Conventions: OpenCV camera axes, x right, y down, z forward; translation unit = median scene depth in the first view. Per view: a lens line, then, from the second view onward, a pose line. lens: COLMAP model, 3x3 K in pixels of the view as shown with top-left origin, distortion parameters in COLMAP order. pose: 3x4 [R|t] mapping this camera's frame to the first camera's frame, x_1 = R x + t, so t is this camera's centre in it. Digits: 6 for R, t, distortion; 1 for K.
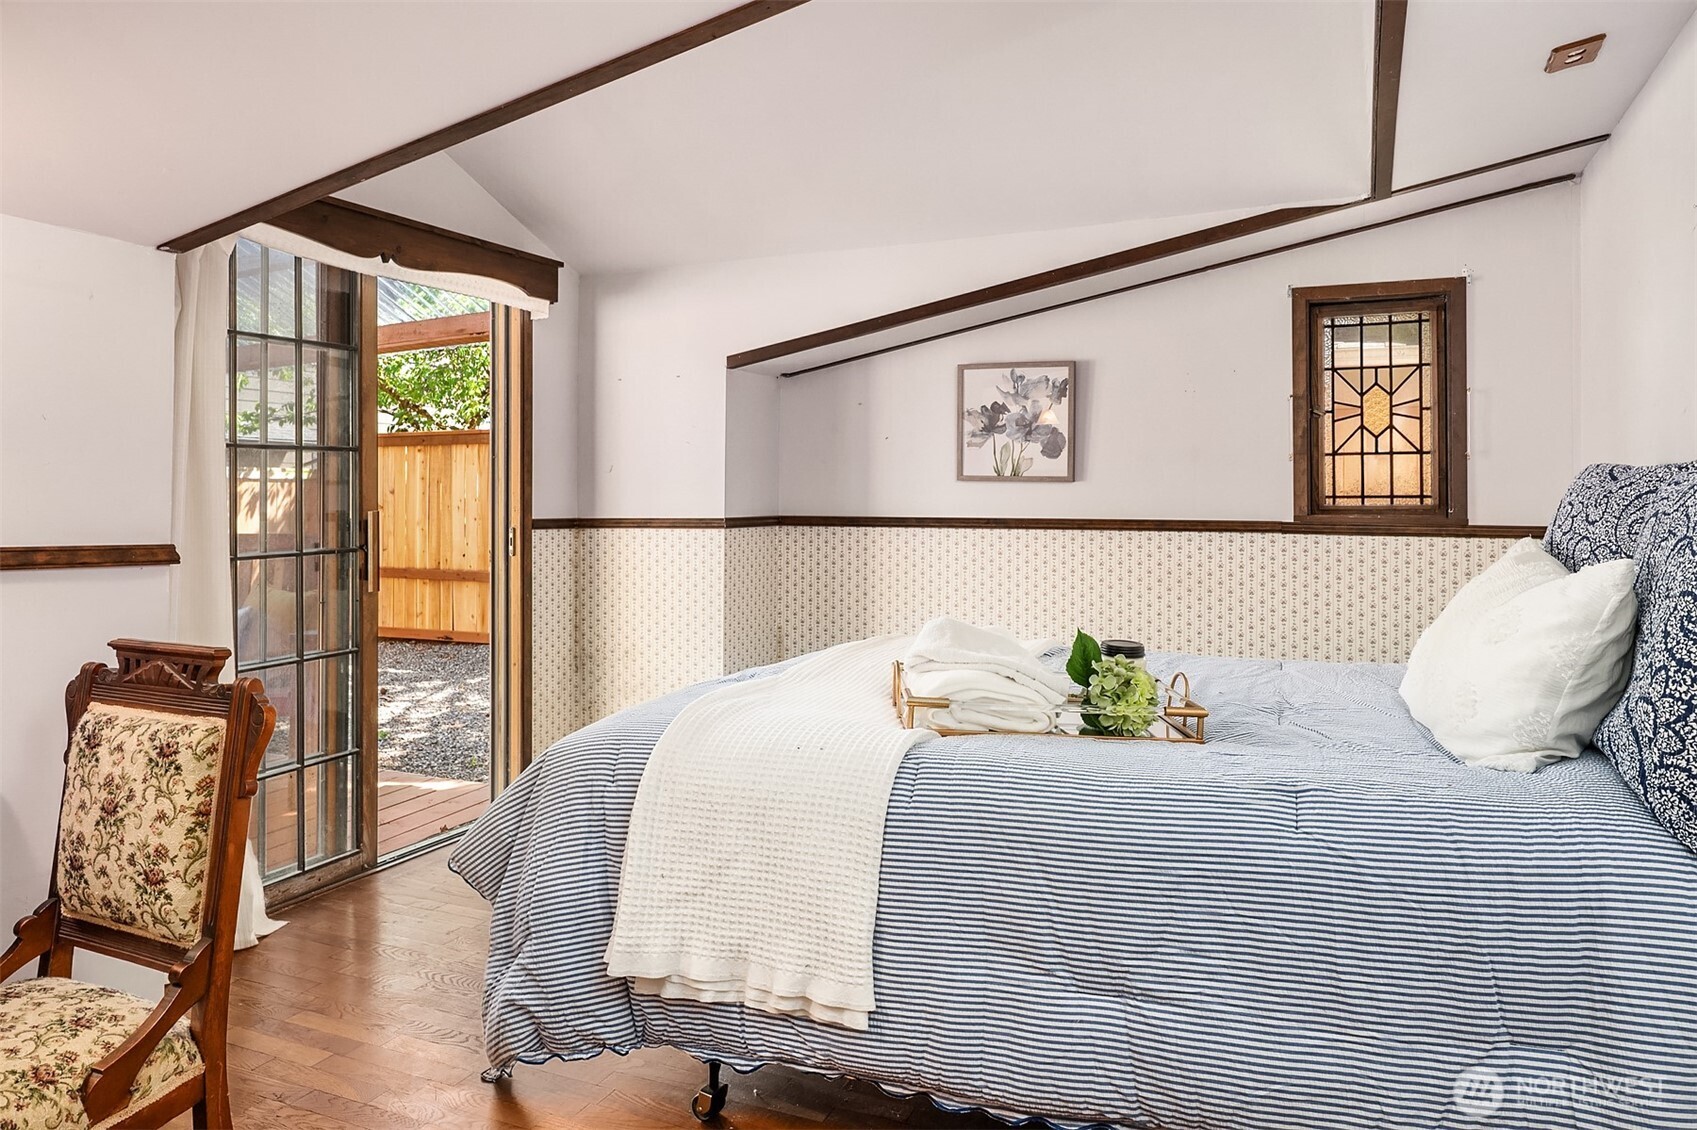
lens RADIAL K [[1131.5, 0, 858.7], [0, 1131.5, 527.2], [0, 0, 1]] dist [-0.003989, -0.004161]
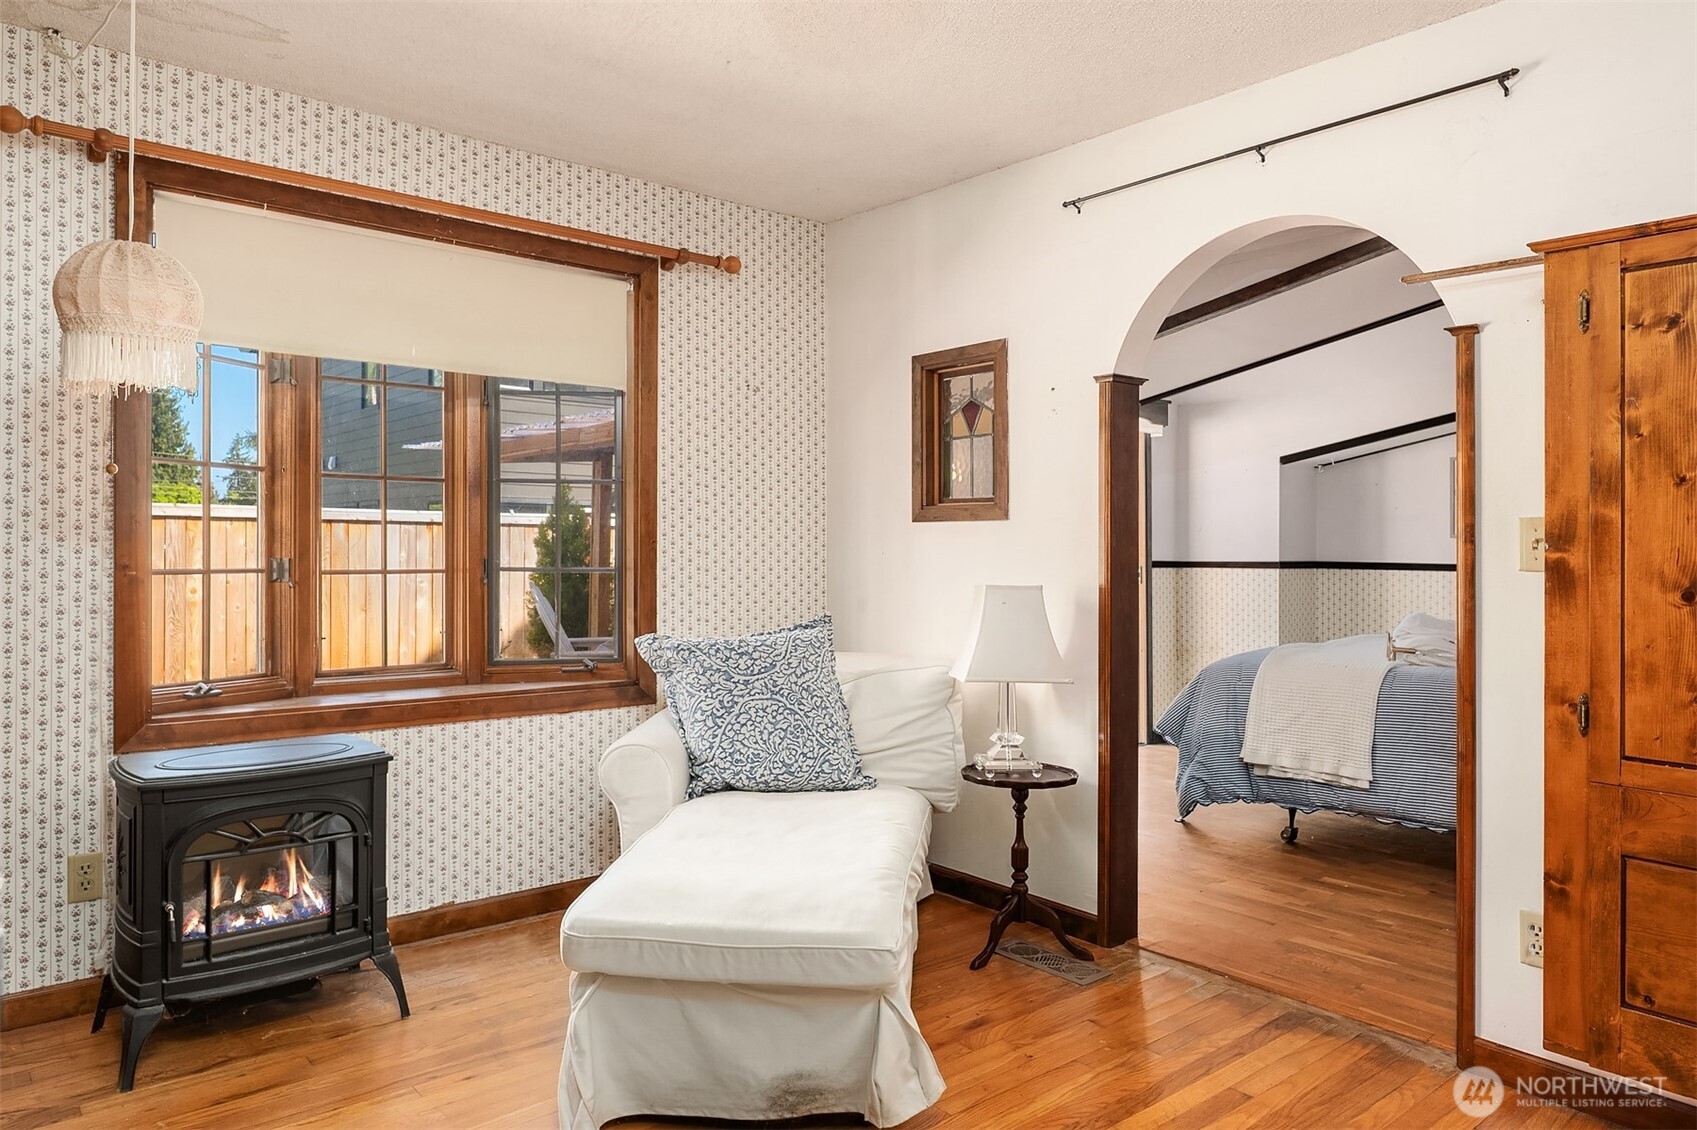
lens RADIAL K [[1131.5, 0, 858.7], [0, 1131.5, 527.2], [0, 0, 1]] dist [-0.003989, -0.004161]
pose [[0.903481, -0.003914, -0.428610, 0.047976], [-0.015366, 0.999020, -0.041512, 0.034570], [0.428352, 0.044091, 0.902535, -1.242436]]
